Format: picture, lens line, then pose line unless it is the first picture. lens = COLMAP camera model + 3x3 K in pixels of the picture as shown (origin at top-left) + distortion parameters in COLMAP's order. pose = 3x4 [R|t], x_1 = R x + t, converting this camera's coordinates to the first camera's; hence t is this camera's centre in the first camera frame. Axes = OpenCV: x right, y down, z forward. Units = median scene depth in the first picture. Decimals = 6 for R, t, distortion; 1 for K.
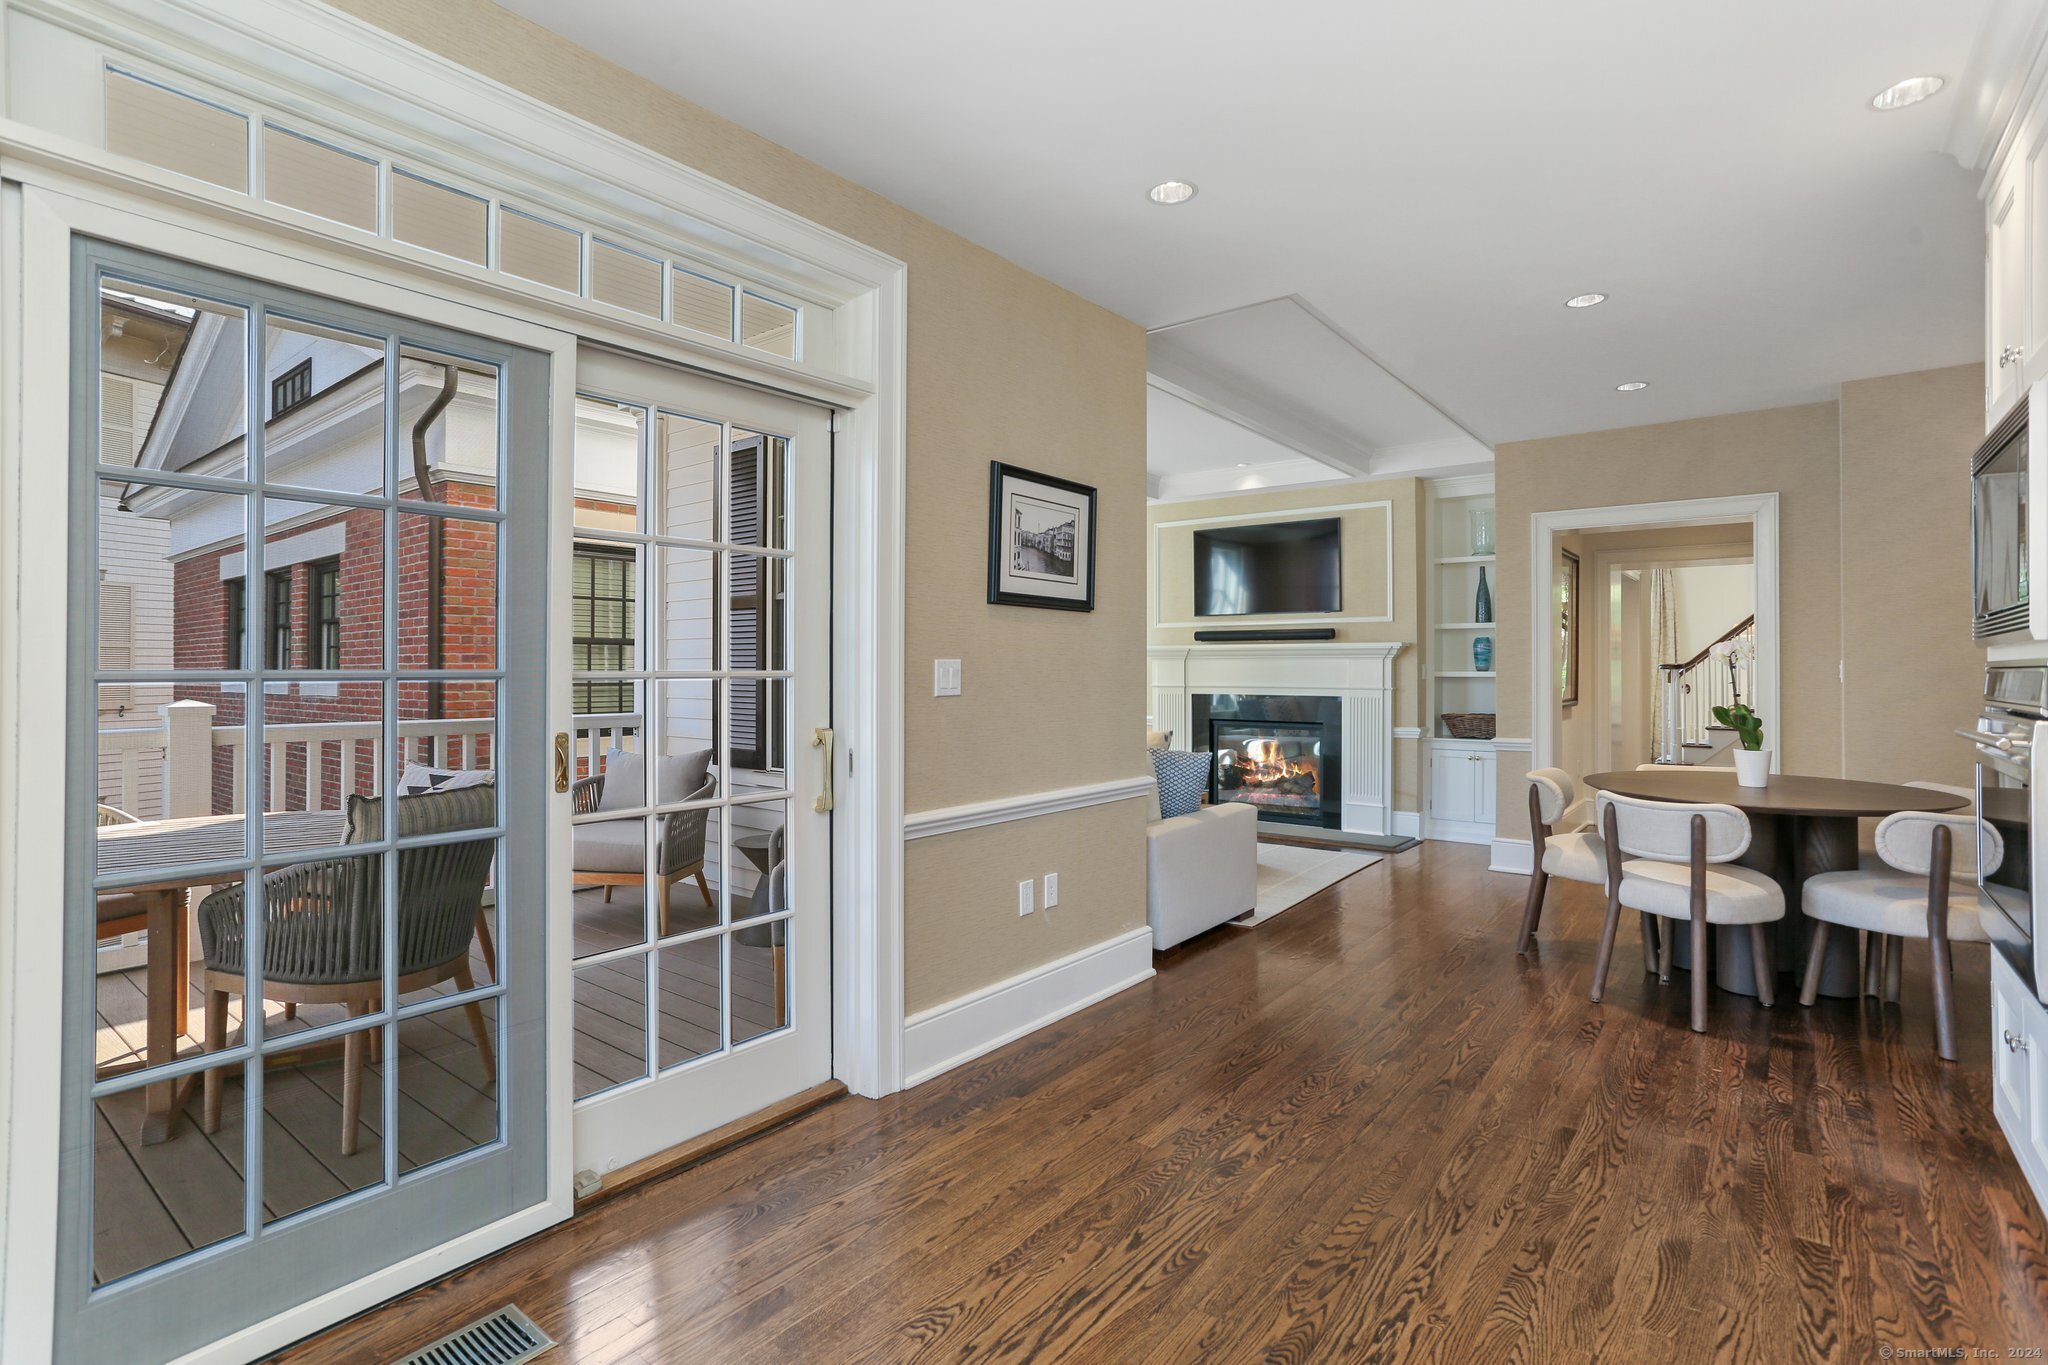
lens RADIAL K [[988.8, 0, 1023.0], [0, 988.8, 668.3], [0, 0, 1]] dist [-0.040744, 0.020709]
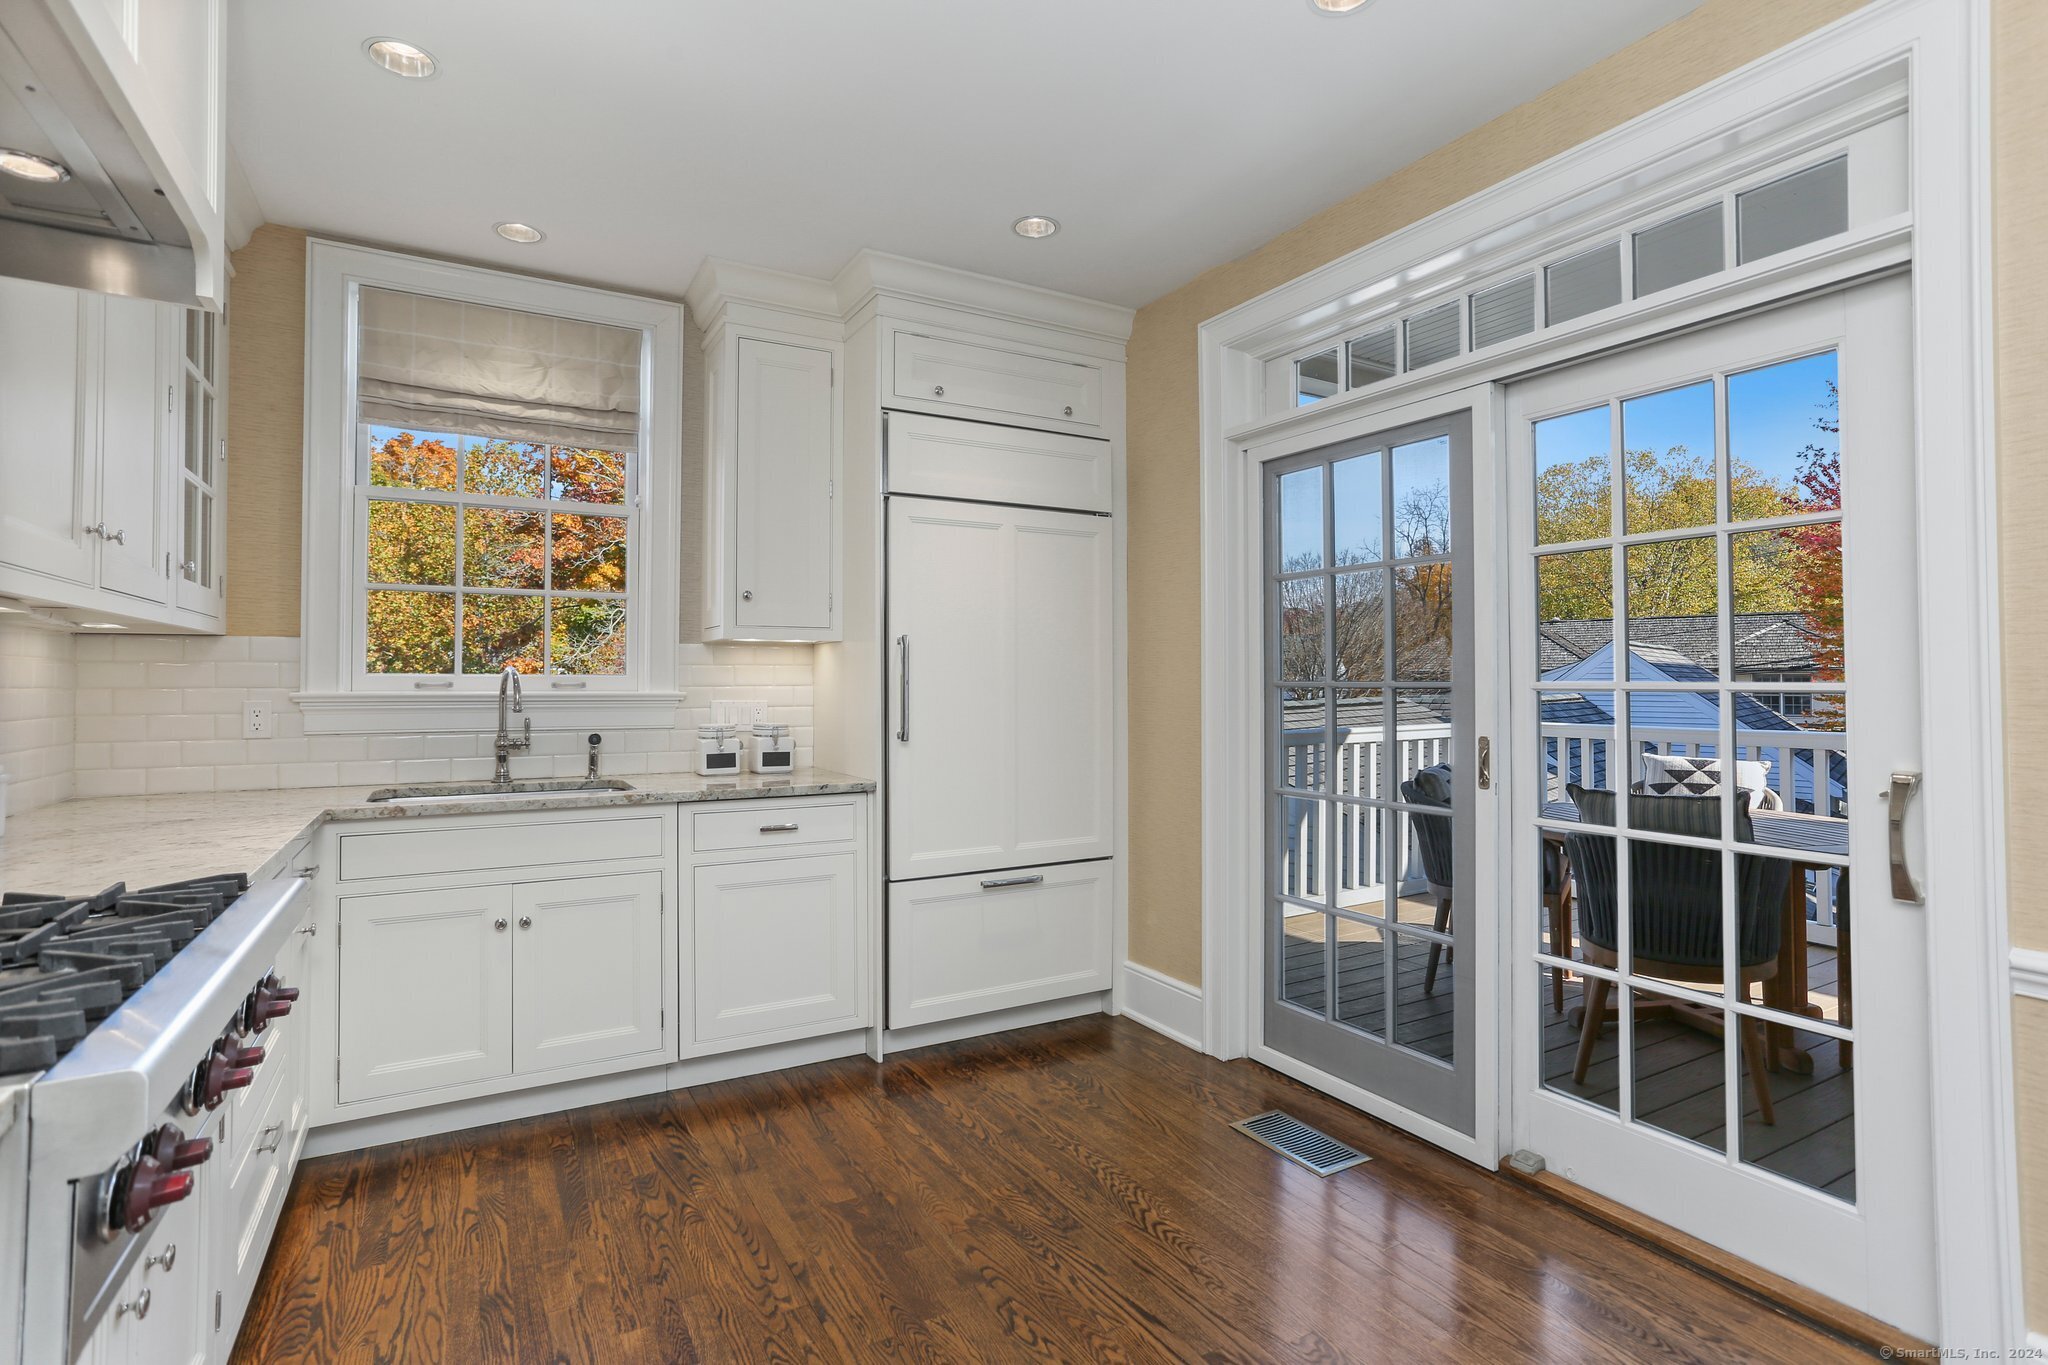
lens RADIAL K [[988.8, 0, 1017.0], [0, 988.8, 668.3], [0, 0, 1]] dist [-0.040744, 0.020709]
pose [[-0.381919, -0.009307, -0.924149, 0.686045], [0.003796, 0.999925, -0.011639, -0.001162], [0.924188, -0.007953, -0.381855, 0.815603]]
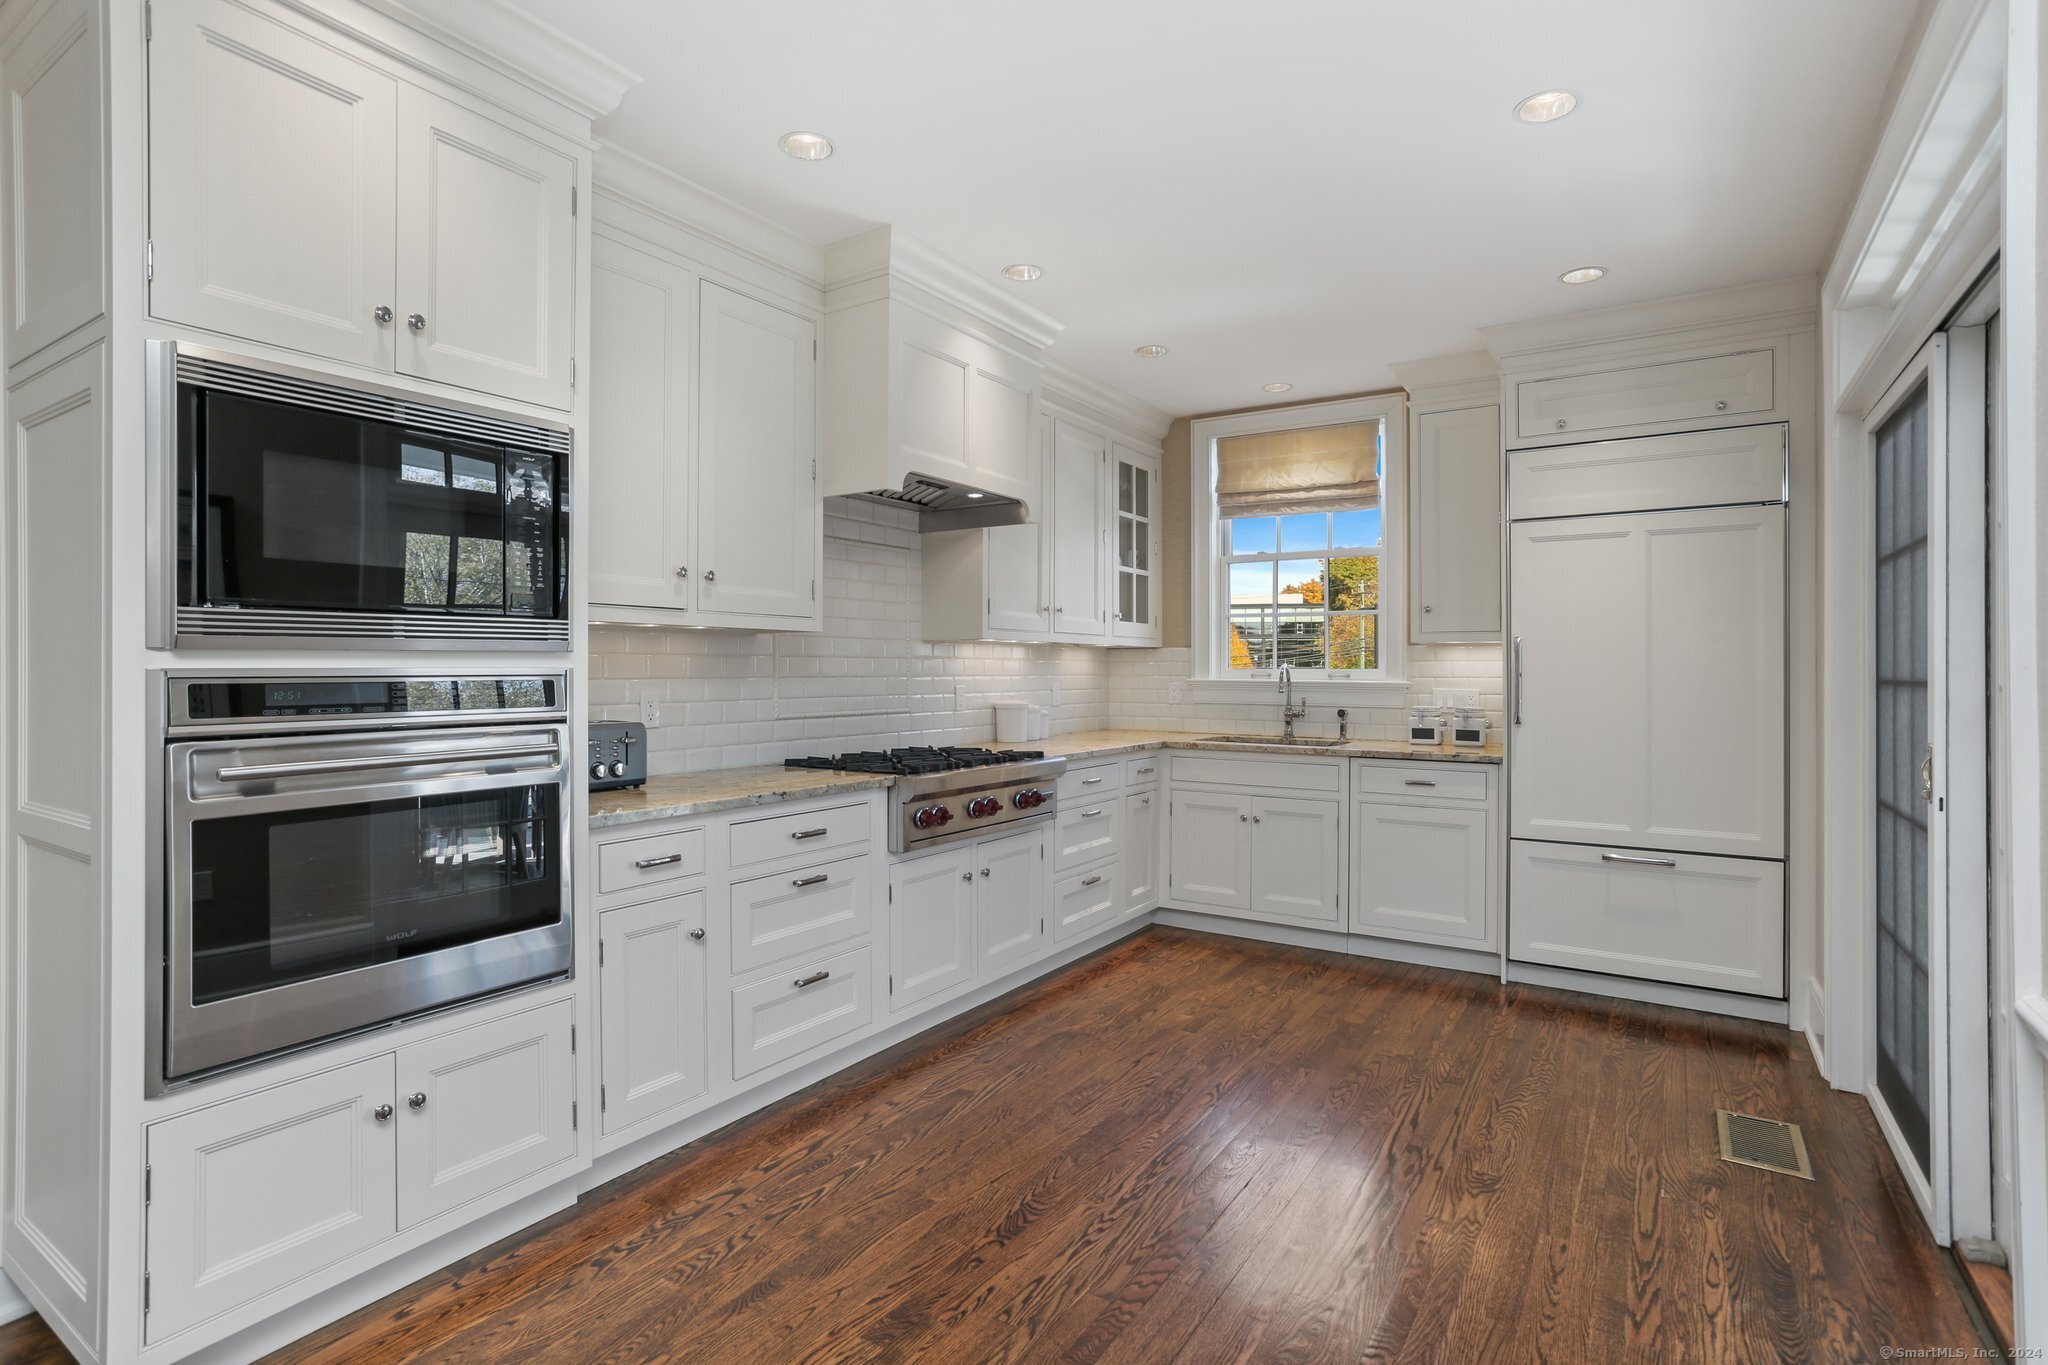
lens RADIAL K [[988.8, 0, 1019.0], [0, 988.8, 672.3], [0, 0, 1]] dist [-0.040744, 0.020709]
pose [[-0.996782, 0.000245, -0.080164, 0.465262], [0.000075, 0.999998, 0.002130, -0.007617], [0.080164, 0.002117, -0.996779, 1.668583]]
